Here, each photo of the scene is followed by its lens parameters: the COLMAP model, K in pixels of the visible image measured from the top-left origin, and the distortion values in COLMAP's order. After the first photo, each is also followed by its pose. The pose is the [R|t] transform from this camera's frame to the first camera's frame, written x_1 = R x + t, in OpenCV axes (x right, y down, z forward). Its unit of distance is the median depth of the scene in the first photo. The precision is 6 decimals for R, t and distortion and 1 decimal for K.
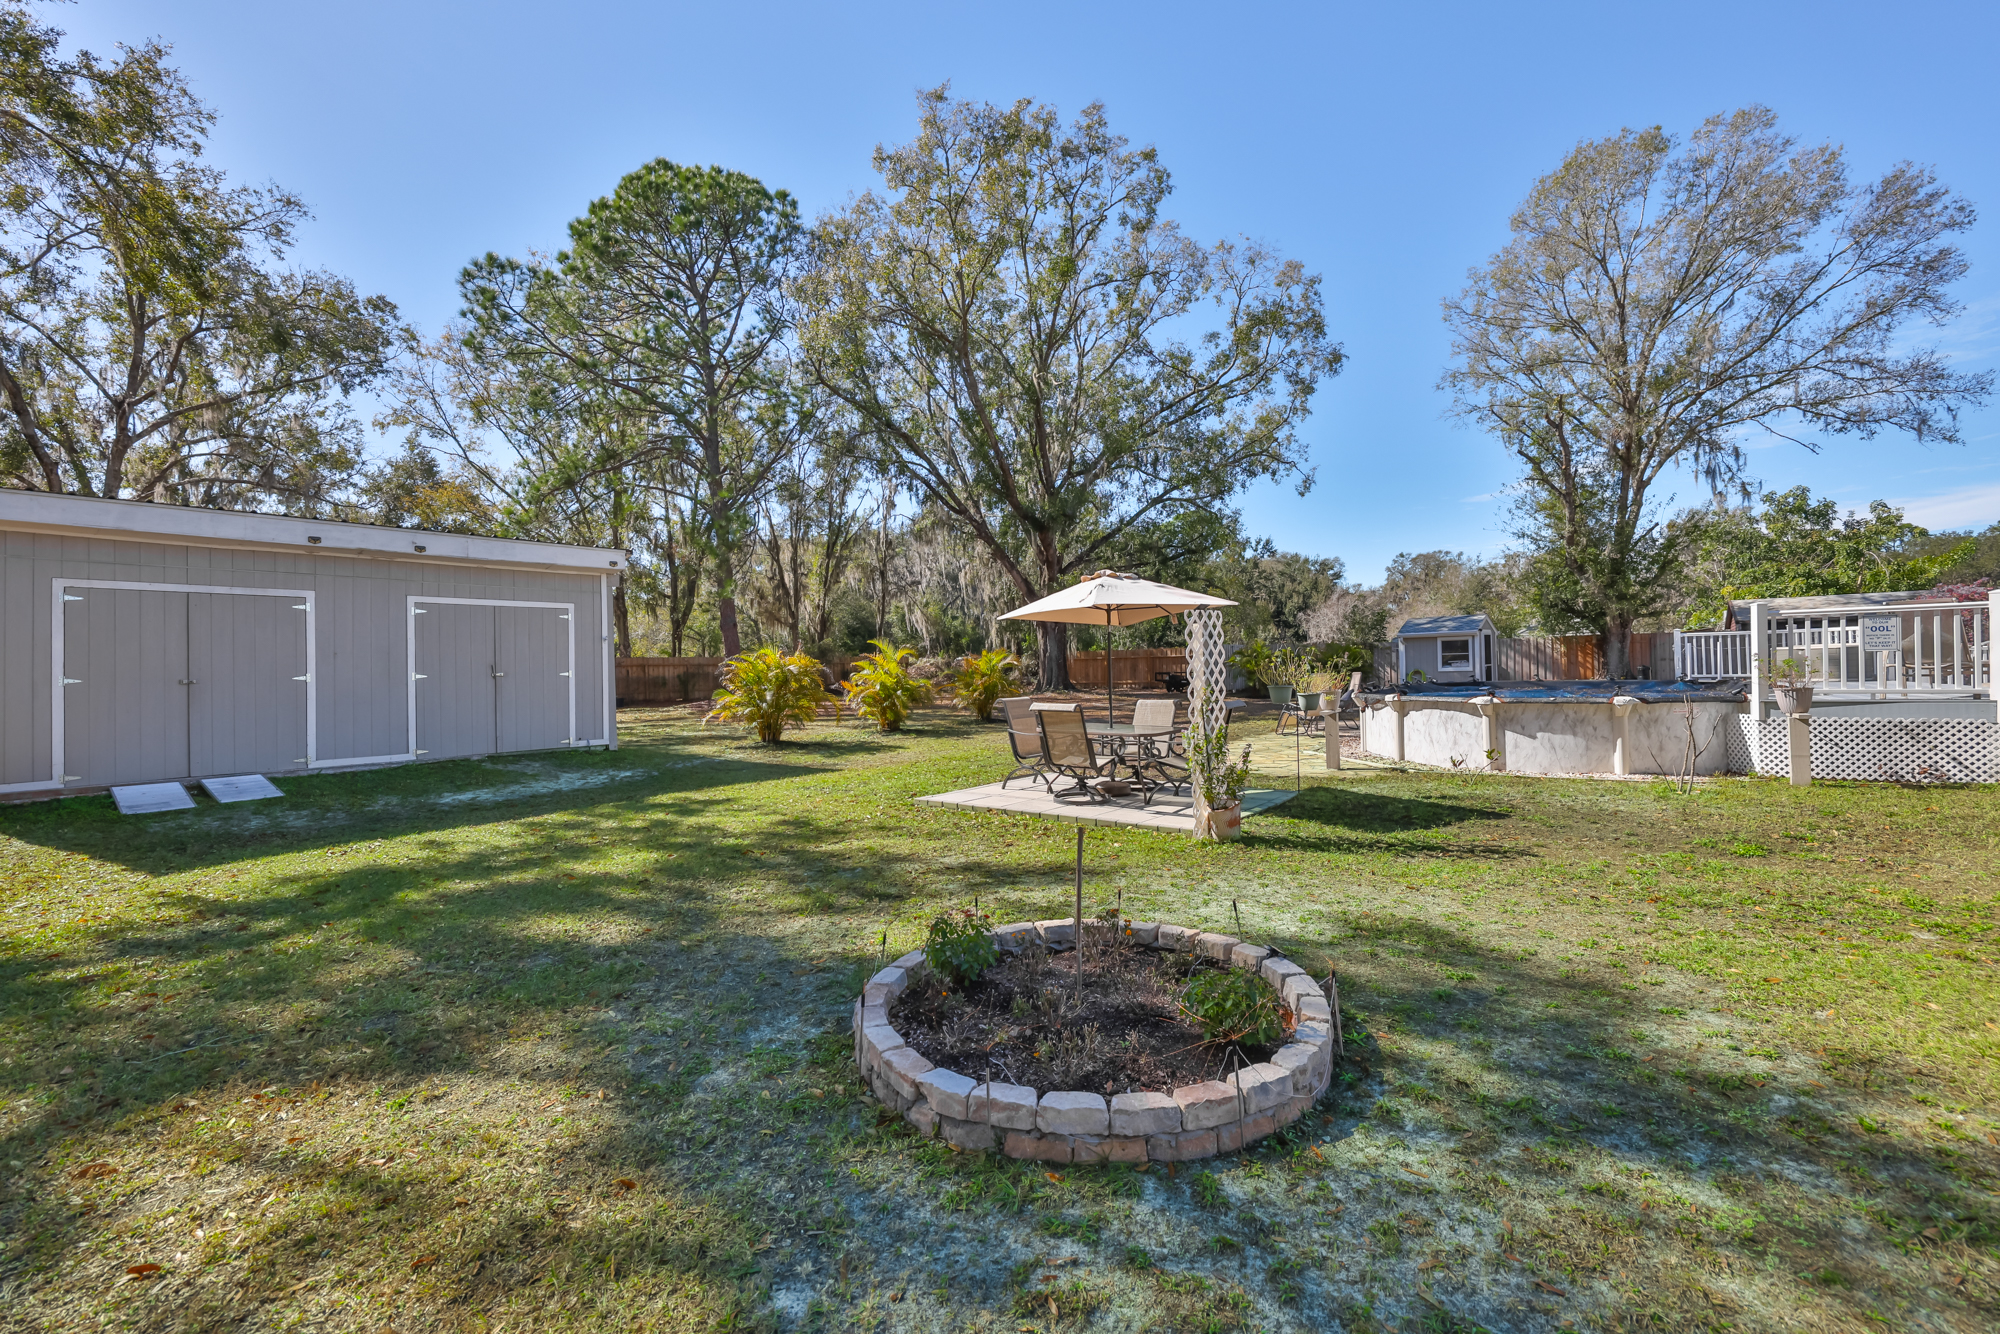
lens RADIAL K [[838.5, 0, 989.9], [0, 838.5, 663.4], [0, 0, 1]] dist [0.000207, -0.000024]
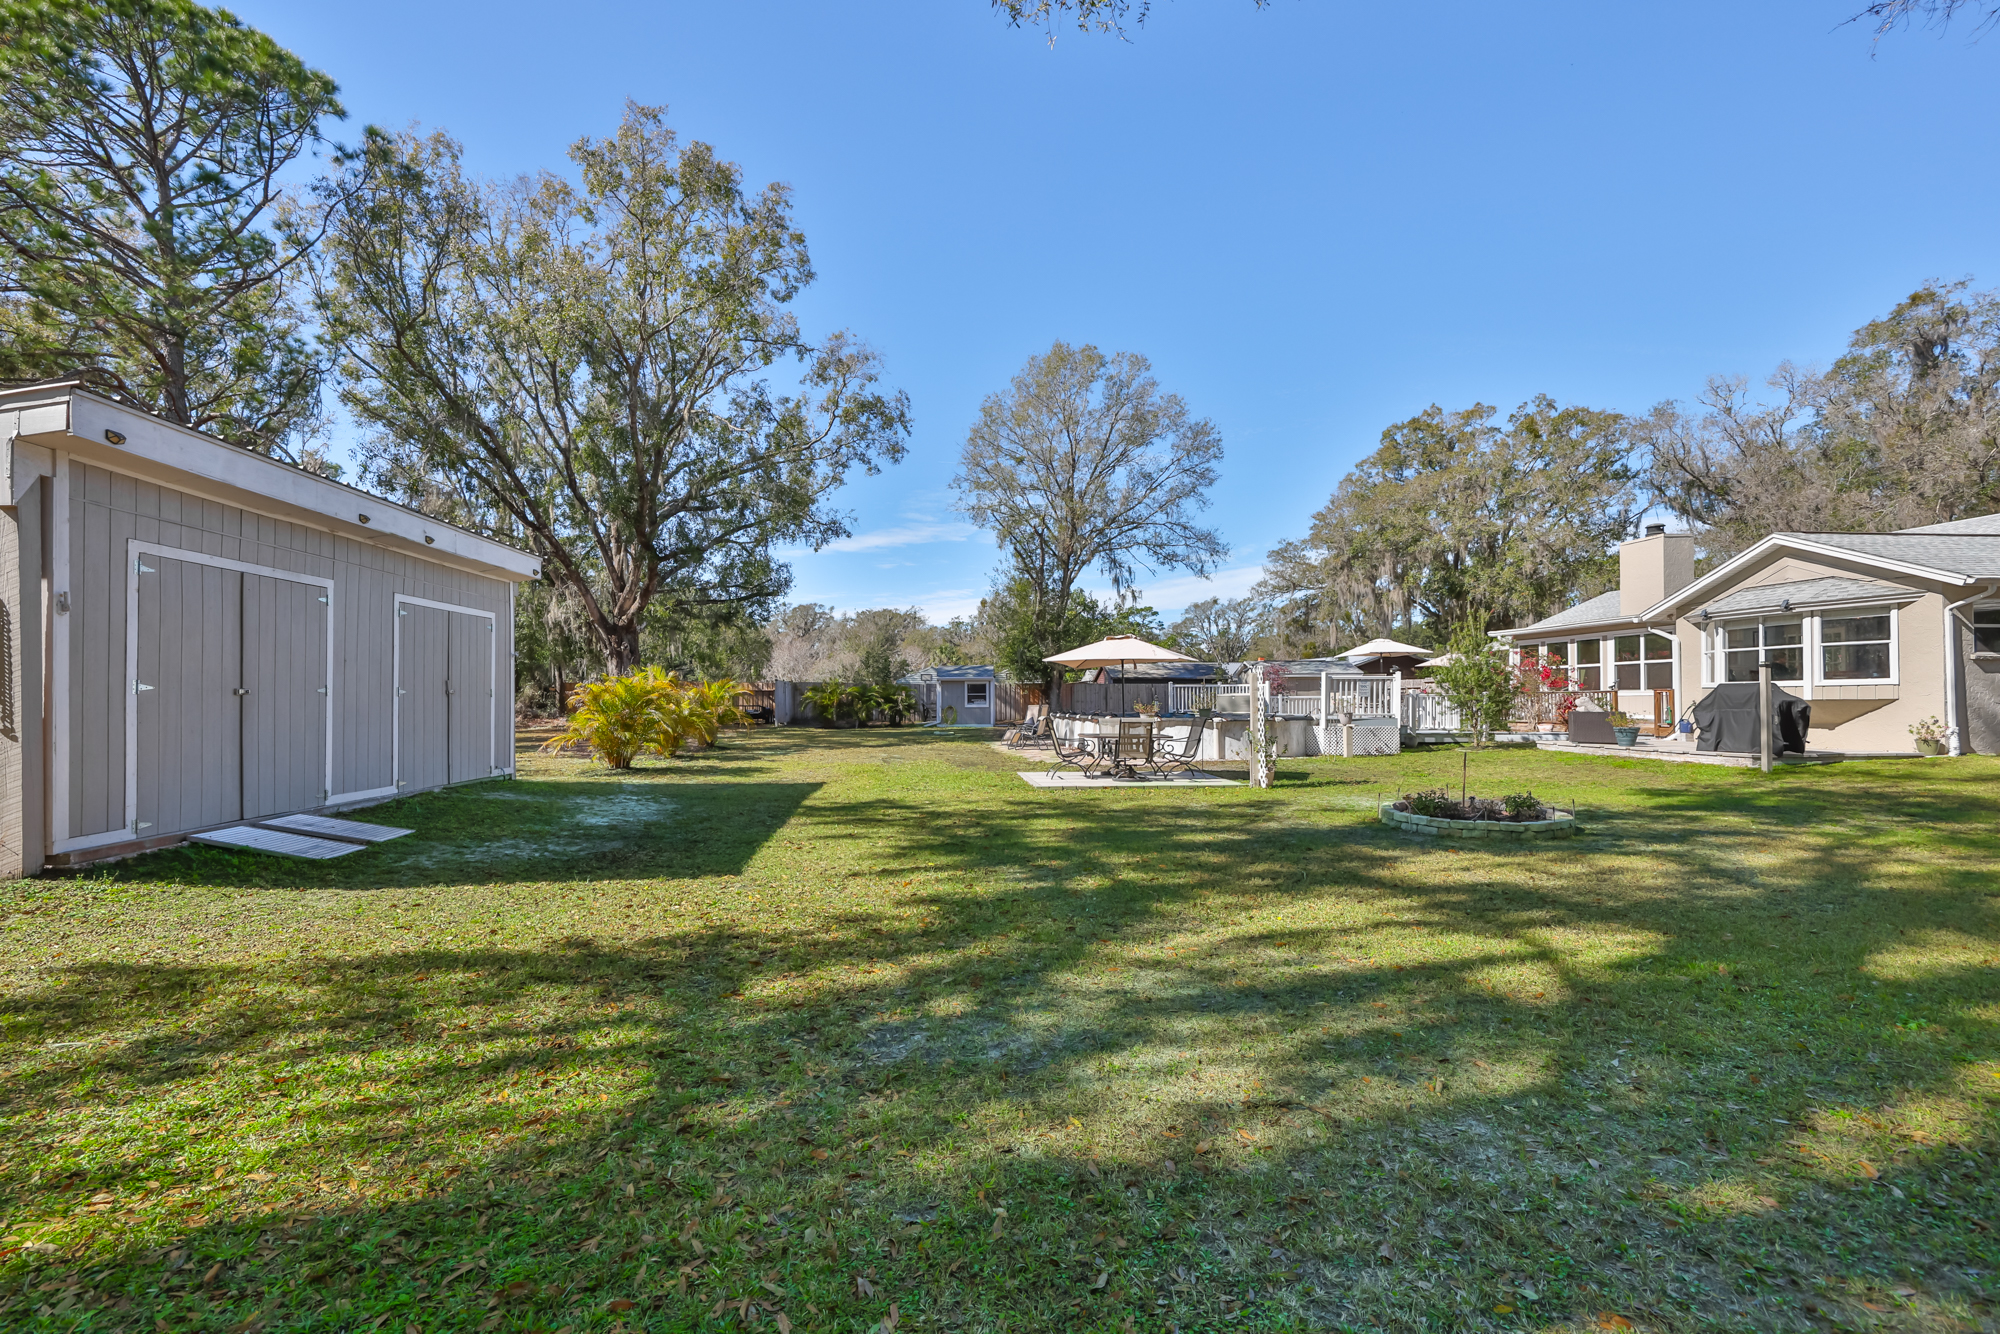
lens RADIAL K [[827.9, 0, 1000.9], [0, 827.9, 701.9], [0, 0, 1]] dist [-0.001870, -0.000235]
pose [[0.745734, 0.016118, 0.666049, -0.321034], [-0.016547, 0.999847, -0.005670, 0.008047], [-0.666039, -0.006793, 0.745886, 0.001314]]
